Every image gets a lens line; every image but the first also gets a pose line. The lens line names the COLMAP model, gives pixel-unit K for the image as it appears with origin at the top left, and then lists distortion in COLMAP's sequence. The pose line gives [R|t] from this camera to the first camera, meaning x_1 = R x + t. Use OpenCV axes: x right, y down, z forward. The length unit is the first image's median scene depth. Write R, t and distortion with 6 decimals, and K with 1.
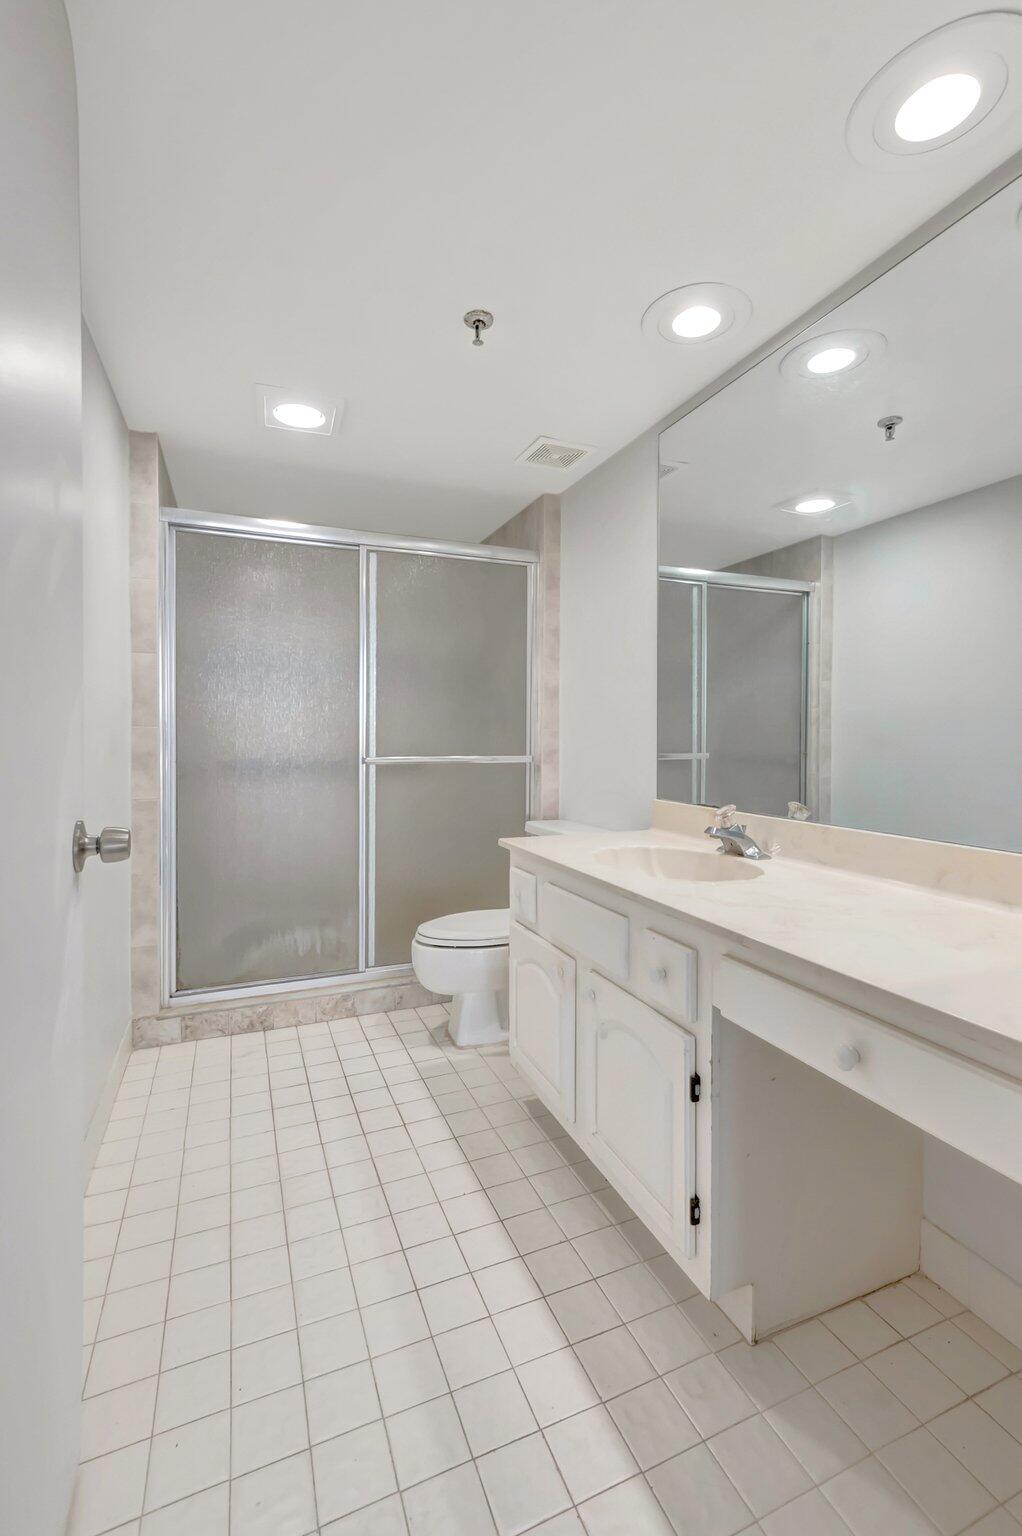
lens RADIAL K [[653.5, 0, 511.1], [0, 653.5, 735.6], [0, 0, 1]] dist [0.002606, 0.000240]
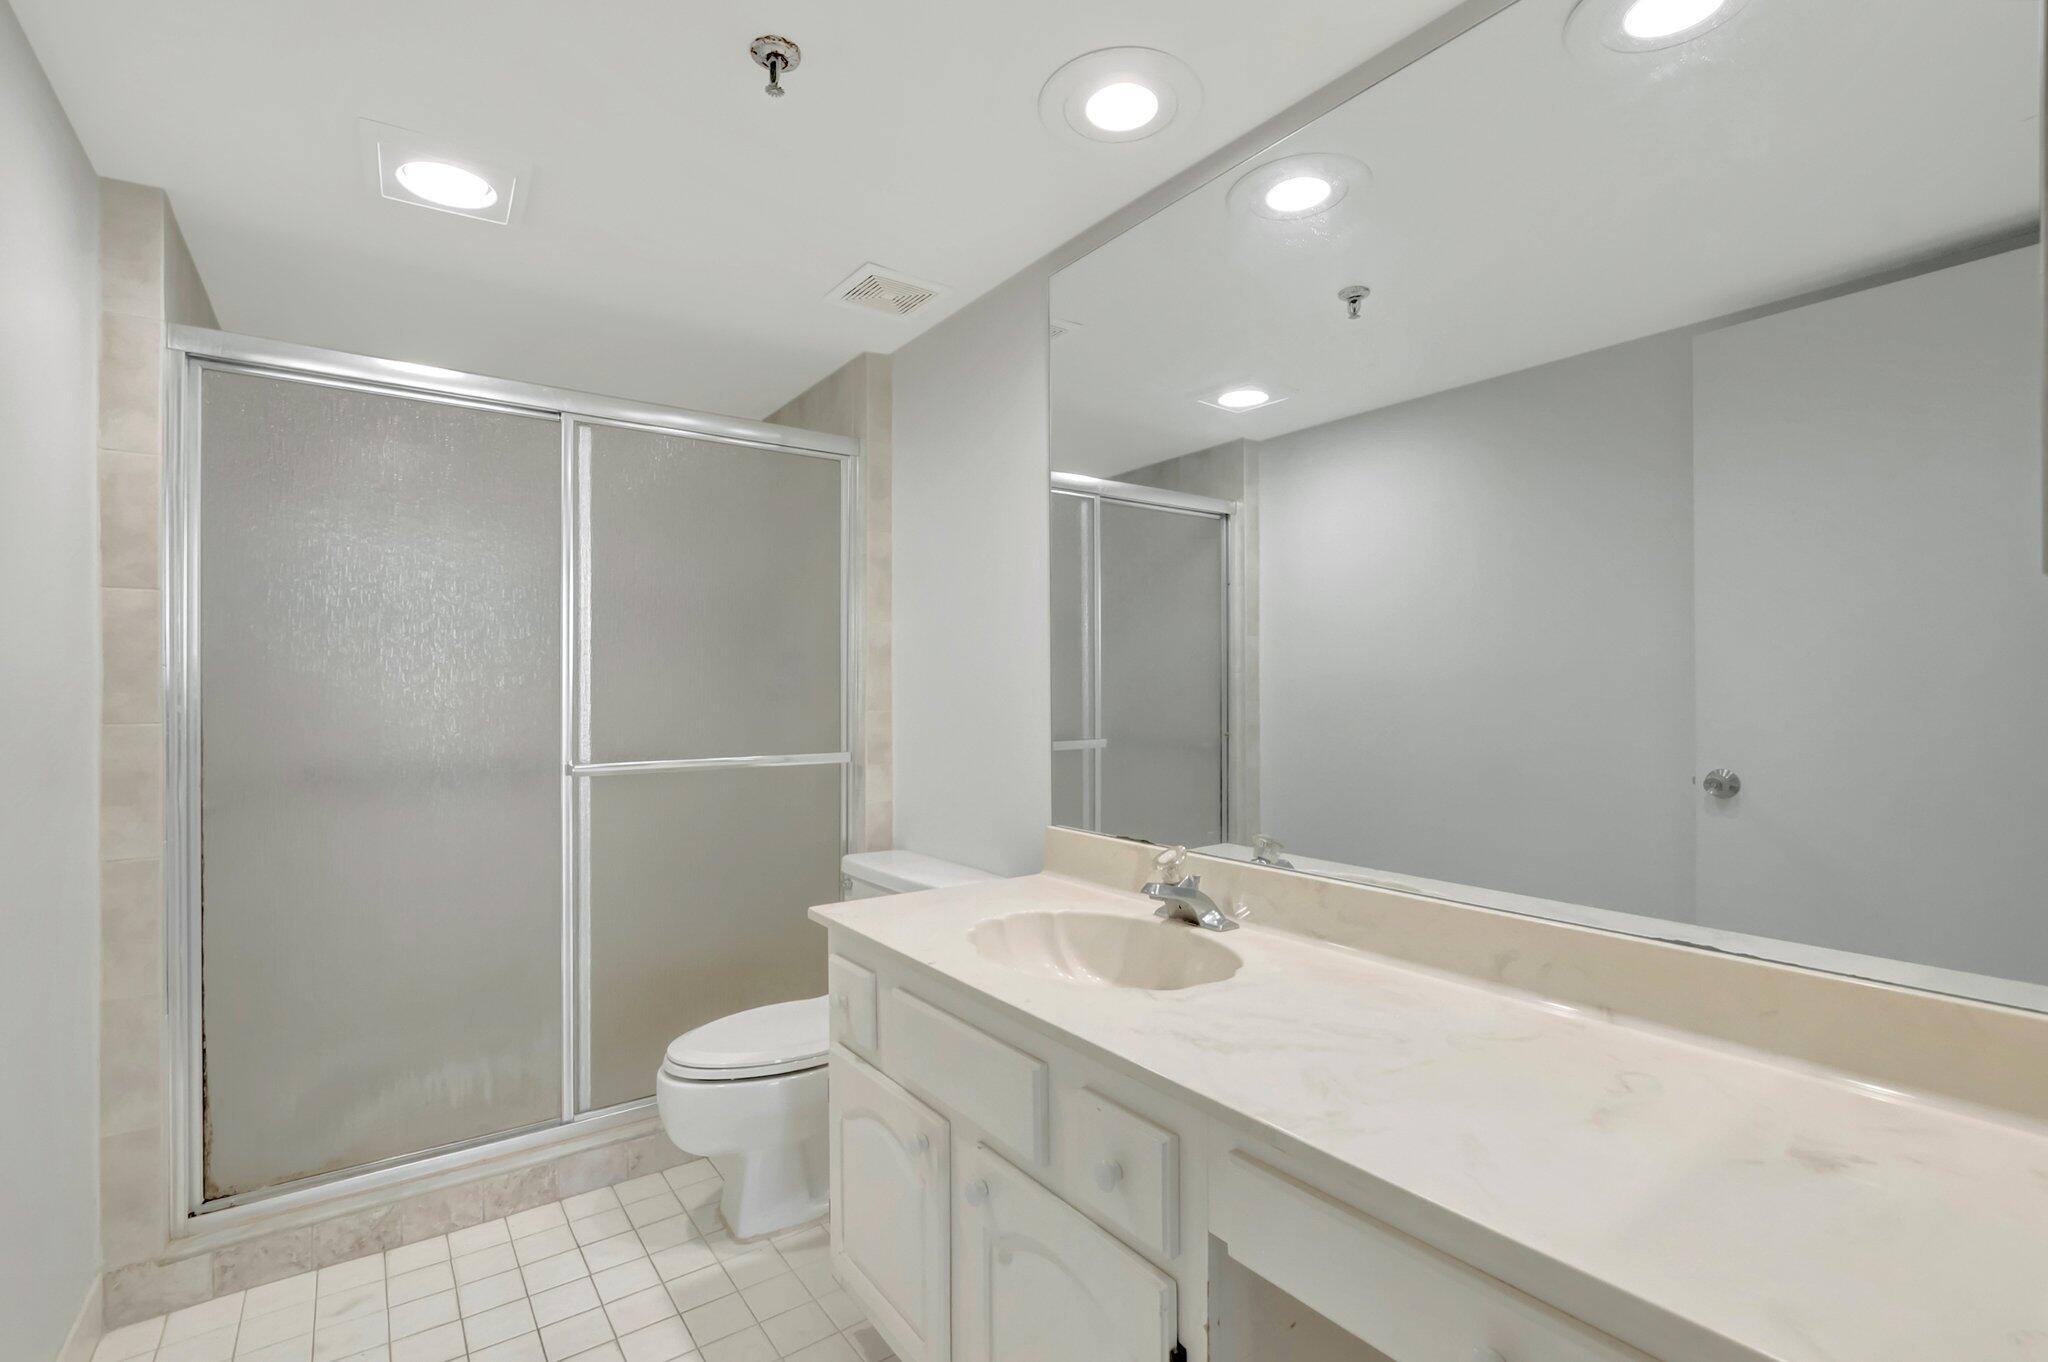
lens RADIAL K [[894.6, 0, 1015.2], [0, 894.6, 676.5], [0, 0, 1]] dist [-0.010652, 0.000538]
pose [[0.971436, -0.006171, 0.237220, -0.022250], [0.009313, 0.999883, -0.012127, -0.036394], [-0.237117, 0.013990, 0.971380, 0.110635]]
